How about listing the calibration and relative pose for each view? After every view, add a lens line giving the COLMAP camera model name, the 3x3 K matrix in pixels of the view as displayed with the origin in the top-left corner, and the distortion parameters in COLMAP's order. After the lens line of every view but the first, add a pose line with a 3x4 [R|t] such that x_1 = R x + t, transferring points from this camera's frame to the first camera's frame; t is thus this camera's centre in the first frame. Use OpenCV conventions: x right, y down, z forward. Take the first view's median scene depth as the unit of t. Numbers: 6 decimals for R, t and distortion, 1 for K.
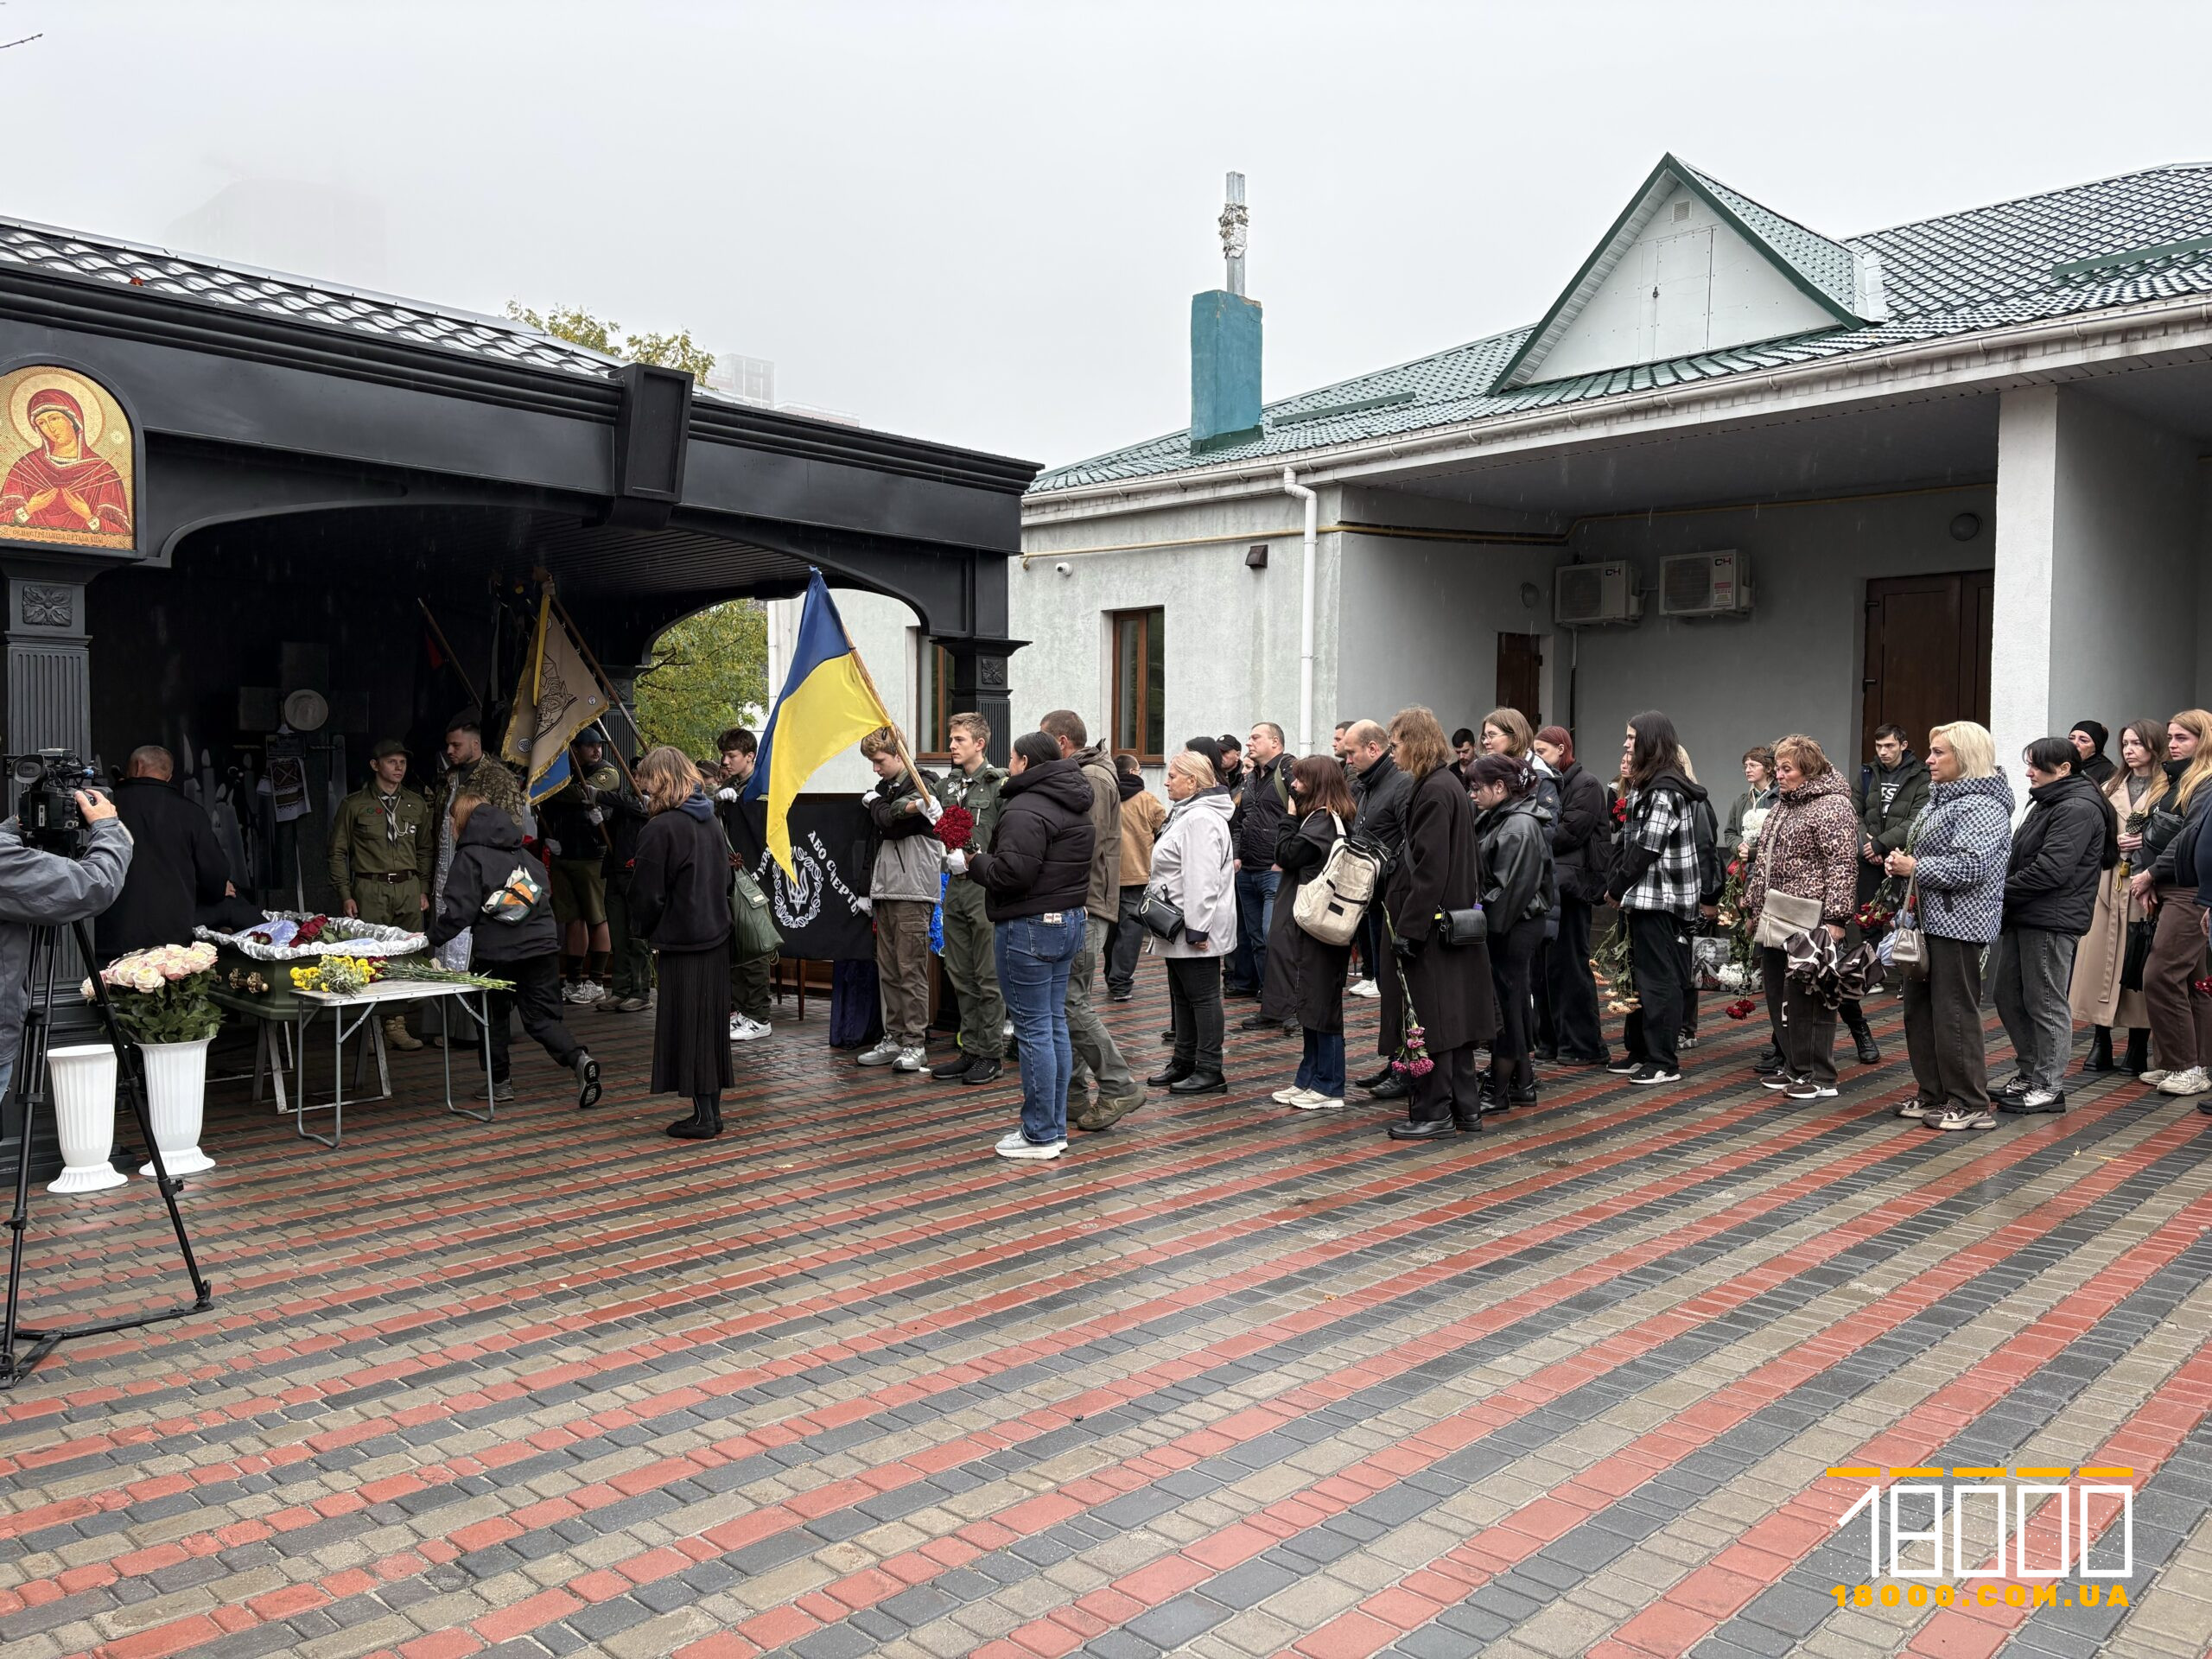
lens RADIAL K [[1696.1, 0, 1108.1], [0, 1696.1, 827.8], [0, 0, 1]] dist [-0.002252, -0.004729]
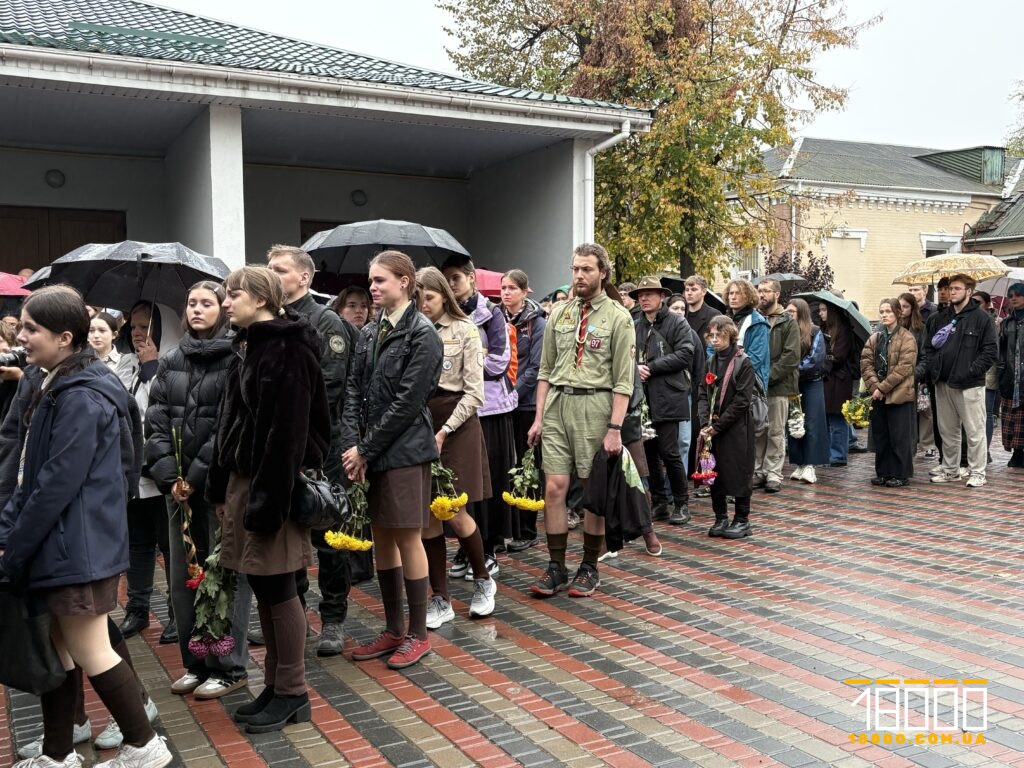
lens RADIAL K [[1059.8, 0, 512.7], [0, 1059.8, 385.6], [0, 0, 1]] dist [0.041219, 0.000000]
pose [[0.301768, -0.044791, 0.952329, -0.423824], [0.047125, 0.998375, 0.032024, -0.002901], [-0.952216, 0.035215, 0.303389, 0.449382]]
